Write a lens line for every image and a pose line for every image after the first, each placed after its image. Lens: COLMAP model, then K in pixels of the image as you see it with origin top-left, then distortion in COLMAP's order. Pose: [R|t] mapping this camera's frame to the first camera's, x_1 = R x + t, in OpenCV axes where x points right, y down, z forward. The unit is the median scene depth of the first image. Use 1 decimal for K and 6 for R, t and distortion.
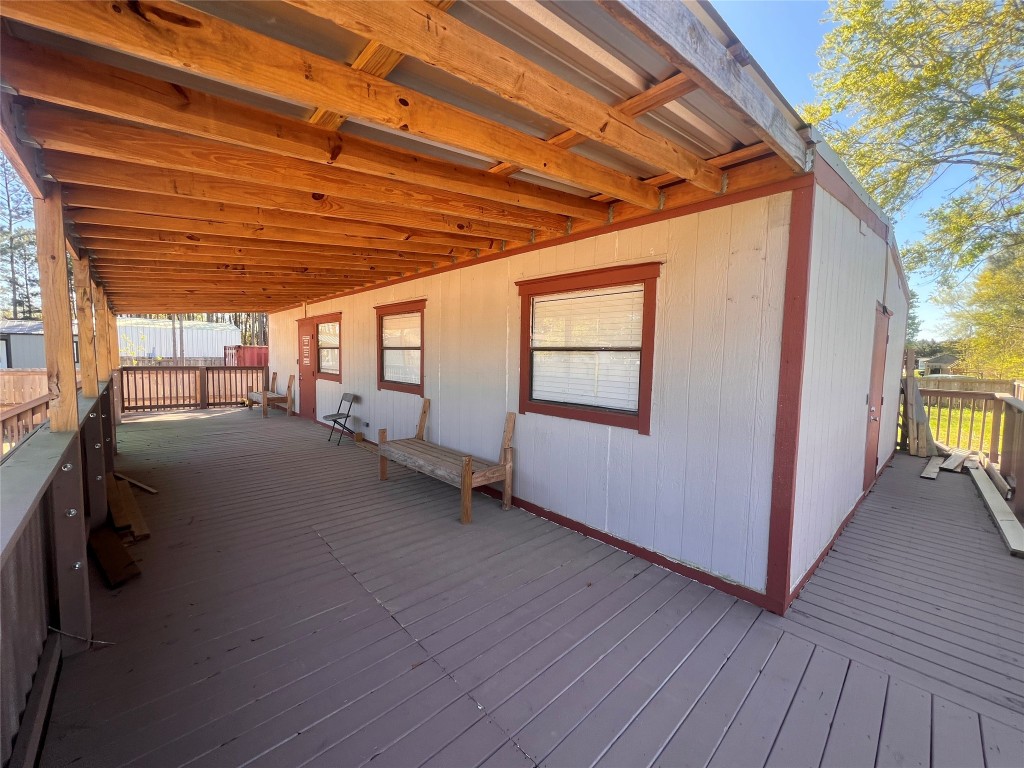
lens RADIAL K [[406.4, 0, 513.1], [0, 406.4, 385.9], [0, 0, 1]] dist [-0.006156, 0.001422]
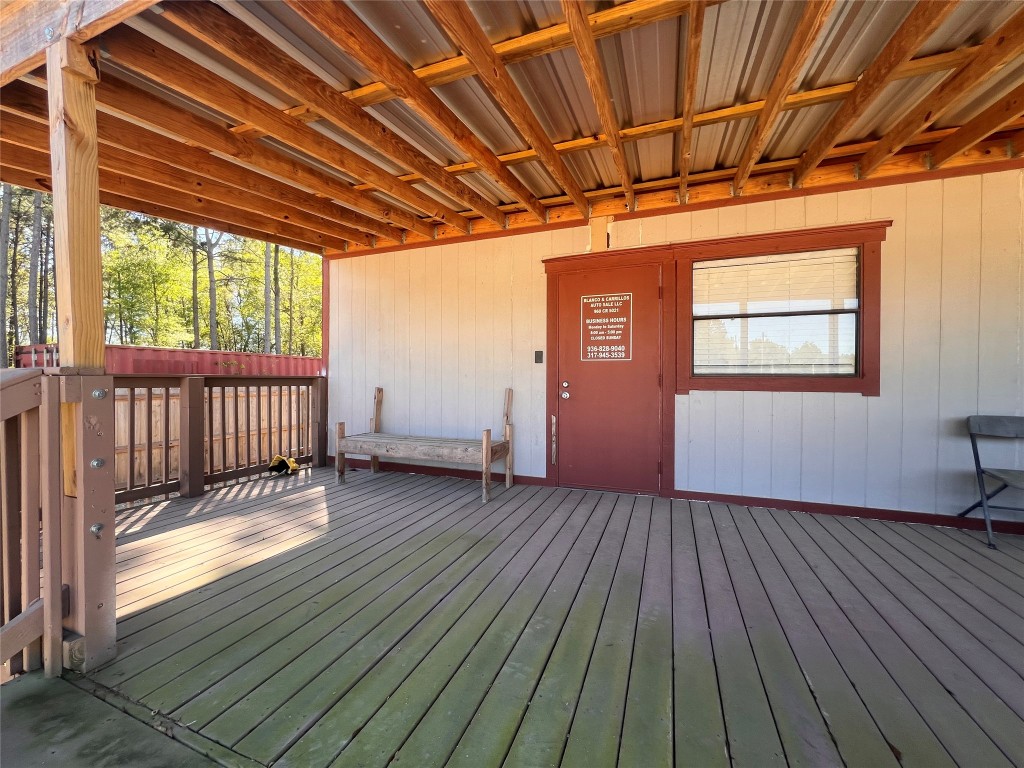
lens RADIAL K [[406.4, 0, 511.6], [0, 406.4, 380.3], [0, 0, 1]] dist [-0.006156, 0.001422]
pose [[0.900605, -0.025147, 0.433910, -1.145442], [0.047870, 0.997990, -0.041520, 0.107425], [-0.431993, 0.058164, 0.899999, 0.549622]]
